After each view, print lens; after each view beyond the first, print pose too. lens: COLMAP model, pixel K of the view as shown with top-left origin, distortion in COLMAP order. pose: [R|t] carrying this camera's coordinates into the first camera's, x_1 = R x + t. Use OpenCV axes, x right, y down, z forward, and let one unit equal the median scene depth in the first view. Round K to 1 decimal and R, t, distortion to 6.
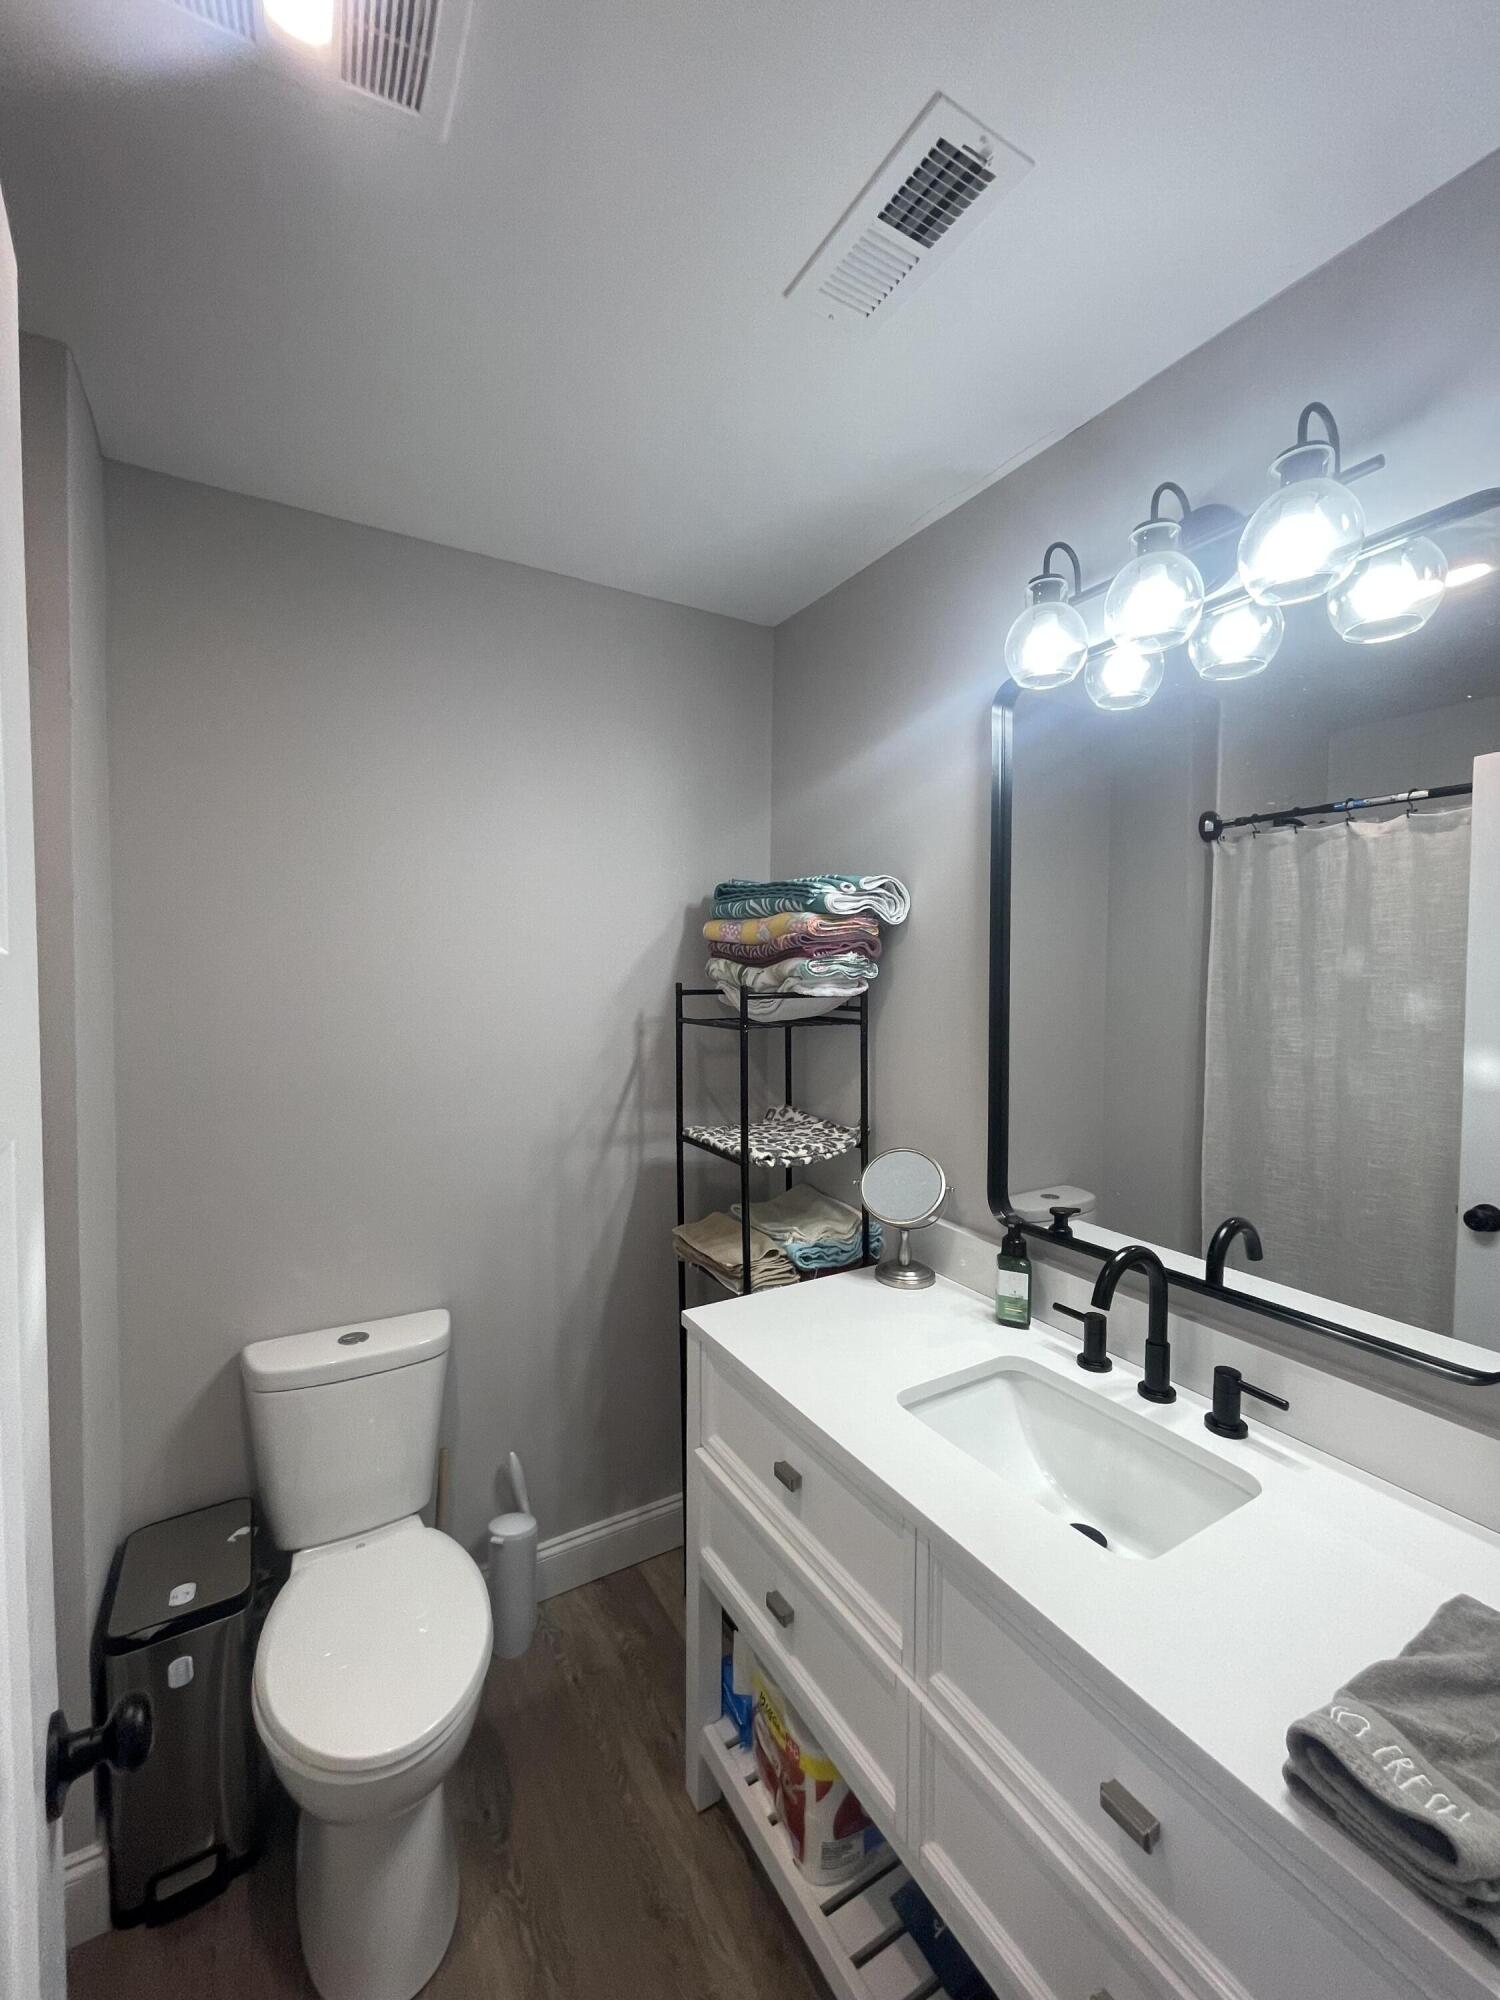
lens RADIAL K [[807.7, 0, 743.8], [0, 807.7, 989.5], [0, 0, 1]] dist [-0.002676, 0.000688]
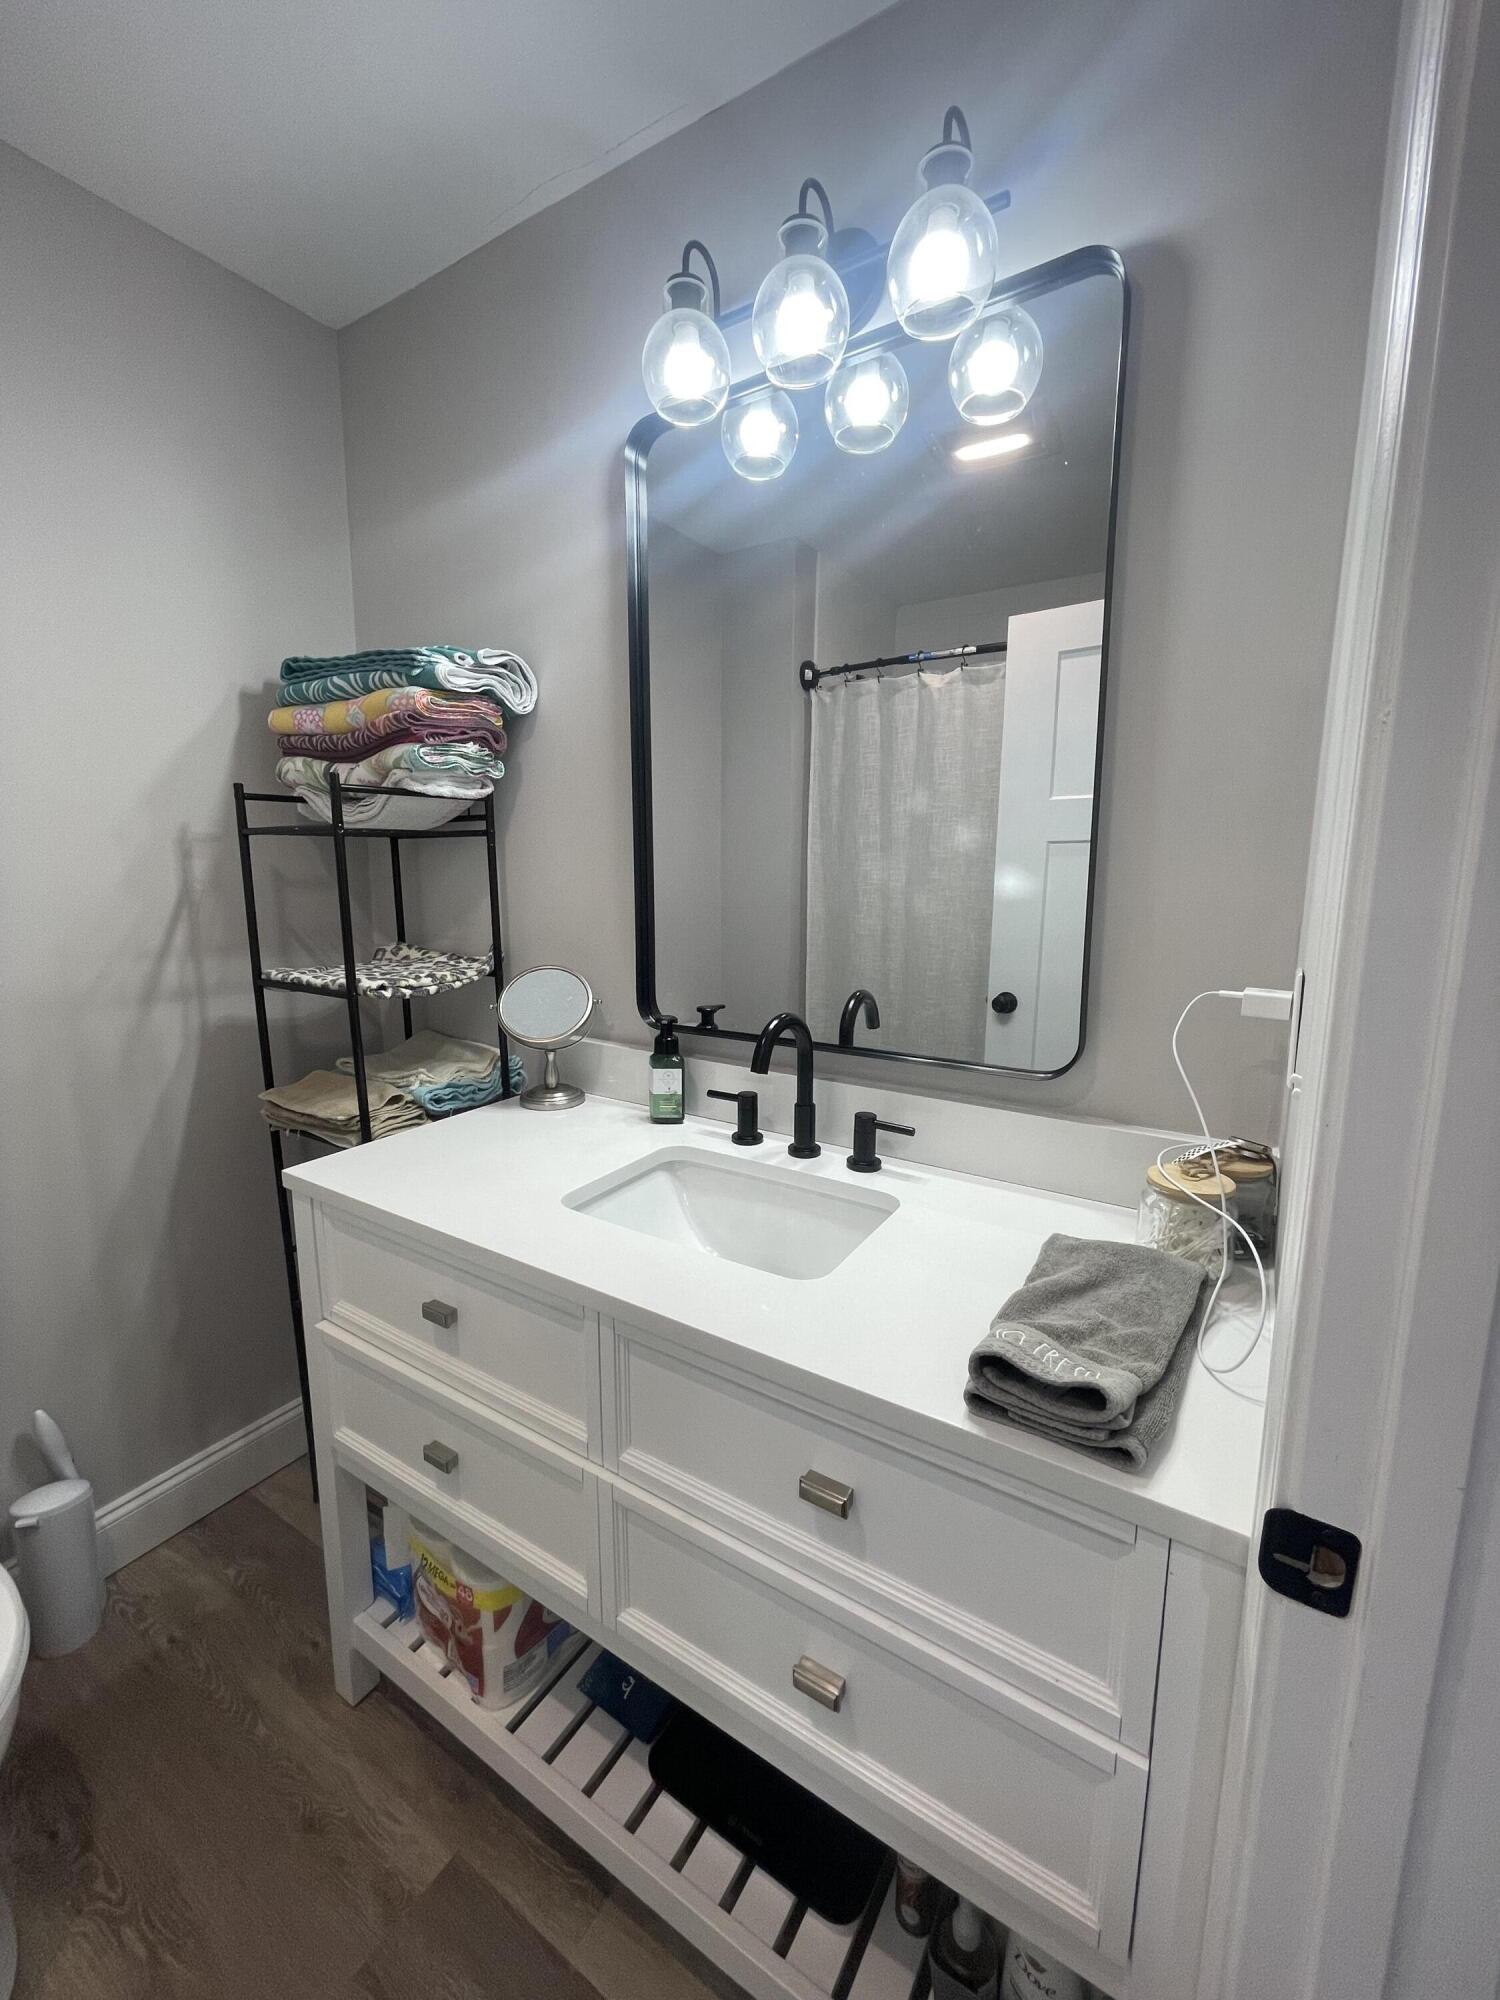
lens RADIAL K [[804.5, 0, 743.9], [0, 804.5, 989.6], [0, 0, 1]] dist [-0.003230, 0.003386]
pose [[0.888644, -0.072894, 0.452768, -0.014912], [0.012921, 0.990874, 0.134169, 0.102335], [-0.458416, -0.113378, 0.881476, 0.089936]]
